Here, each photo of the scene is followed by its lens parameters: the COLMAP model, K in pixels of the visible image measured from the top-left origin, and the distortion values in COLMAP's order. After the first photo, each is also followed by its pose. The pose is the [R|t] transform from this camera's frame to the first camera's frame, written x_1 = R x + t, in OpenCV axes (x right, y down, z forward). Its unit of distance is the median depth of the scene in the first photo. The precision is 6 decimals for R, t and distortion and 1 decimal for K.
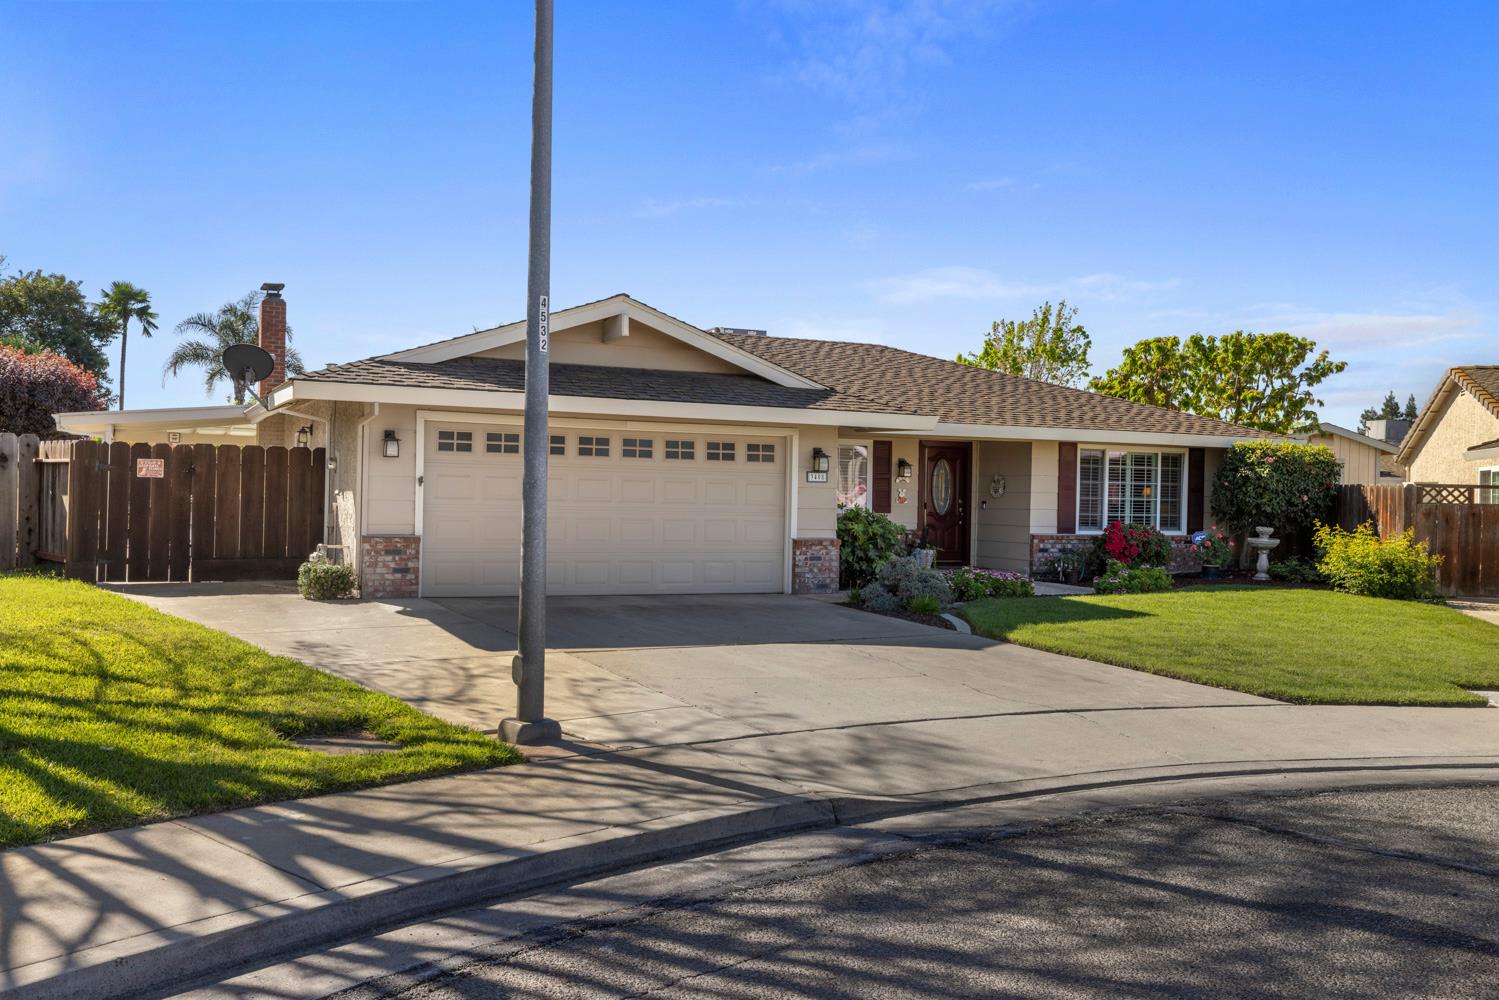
lens RADIAL K [[1305.3, 0, 749.5], [0, 1305.3, 500.0], [0, 0, 1]] dist [-0.001411, 0.005409]
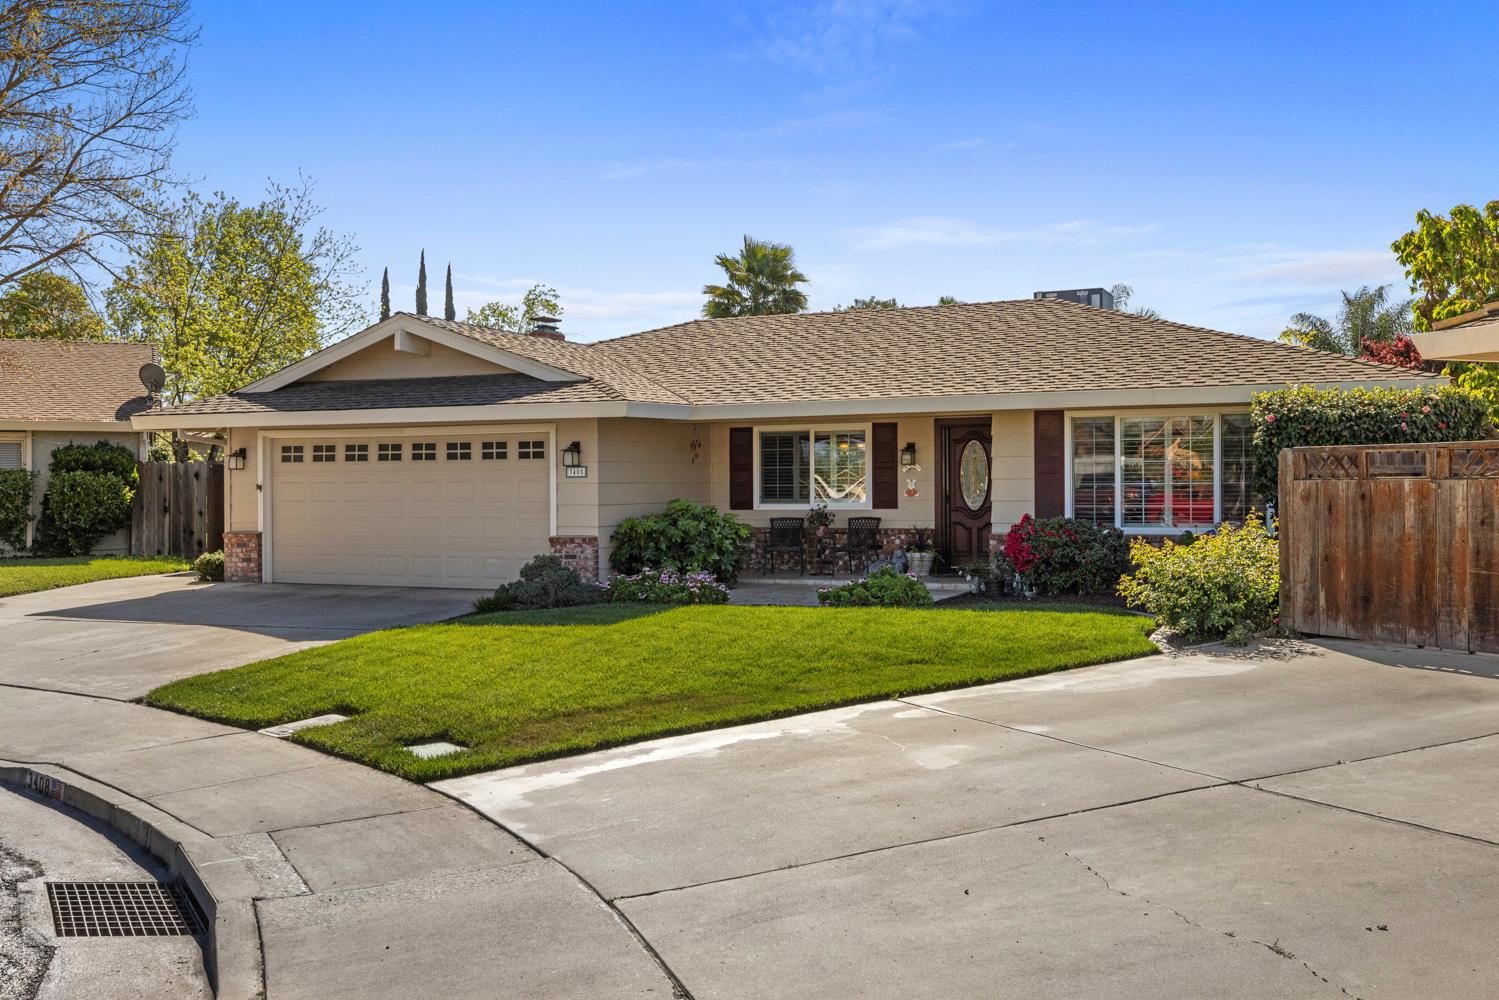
lens RADIAL K [[1443.1, 0, 749.5], [0, 1443.1, 500.0], [0, 0, 1]] dist [0.007358, 0.005006]
pose [[0.640605, -0.019311, -0.767627, 0.955053], [0.014879, 0.999808, -0.012736, 0.018532], [0.767726, -0.003263, 0.640770, 0.419970]]
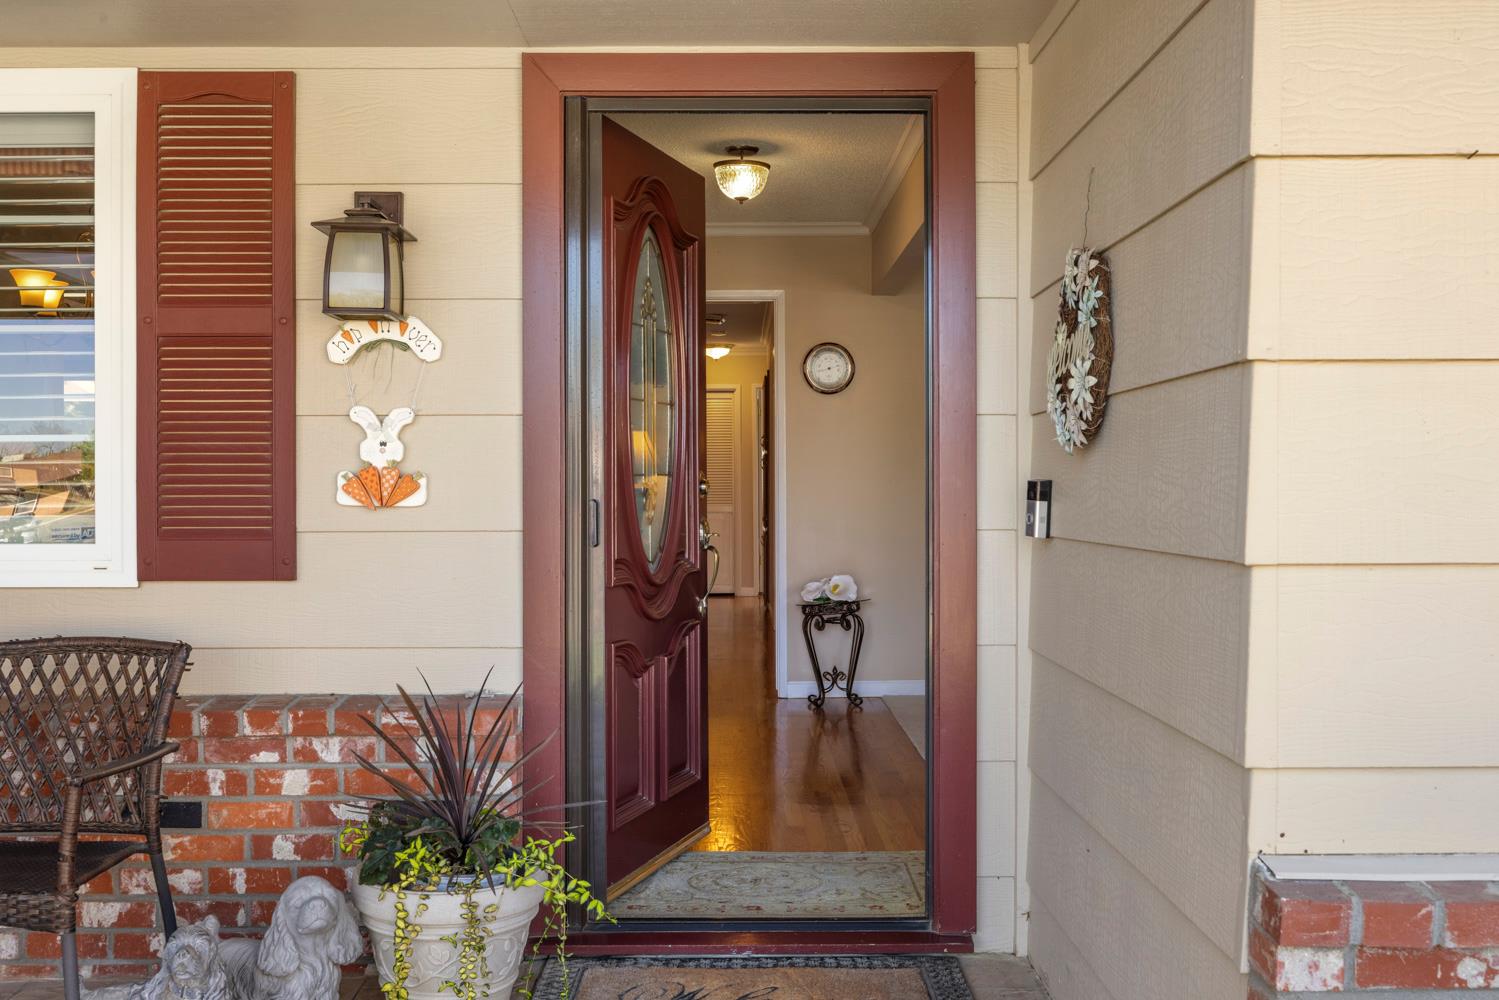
lens RADIAL K [[1443.1, 0, 749.5], [0, 1443.1, 500.0], [0, 0, 1]] dist [0.007358, 0.005006]
pose [[0.905456, -0.017441, -0.424081, 0.276333], [0.018065, 0.999834, -0.002548, 0.003109], [0.424055, -0.005354, 0.905621, 1.106767]]
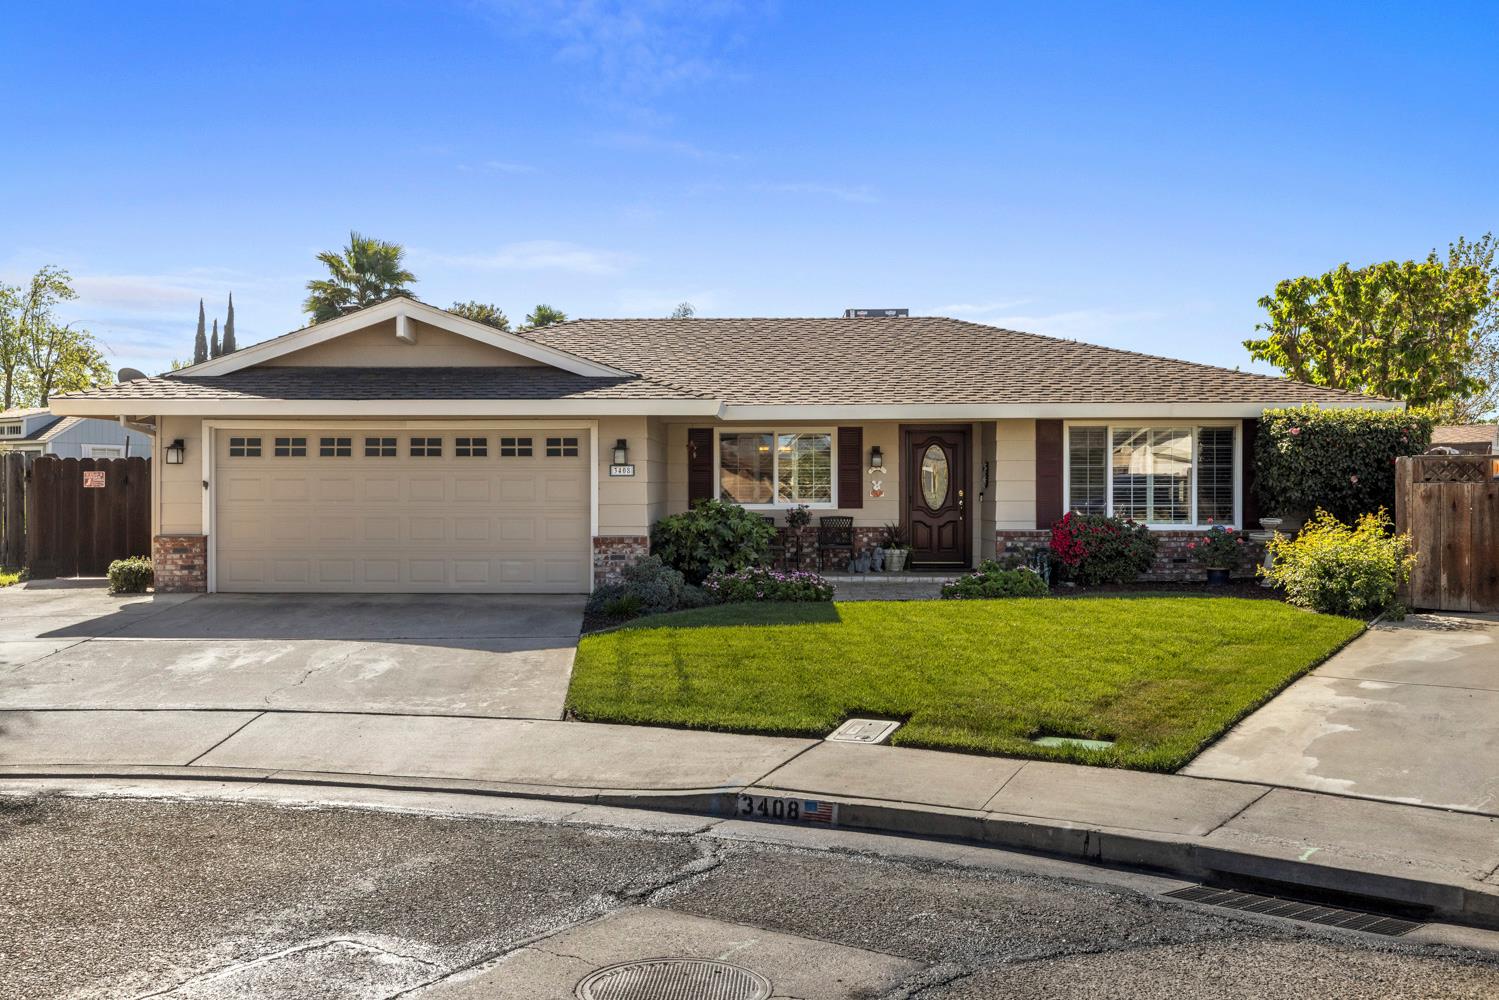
lens RADIAL K [[1390.3, 0, 749.5], [0, 1390.3, 500.0], [0, 0, 1]] dist [0.002007, -0.005679]
pose [[0.892021, -0.019642, -0.451567, 0.588314], [0.017532, 0.999807, -0.008858, 0.014081], [0.451654, -0.000015, 0.892193, 0.151069]]
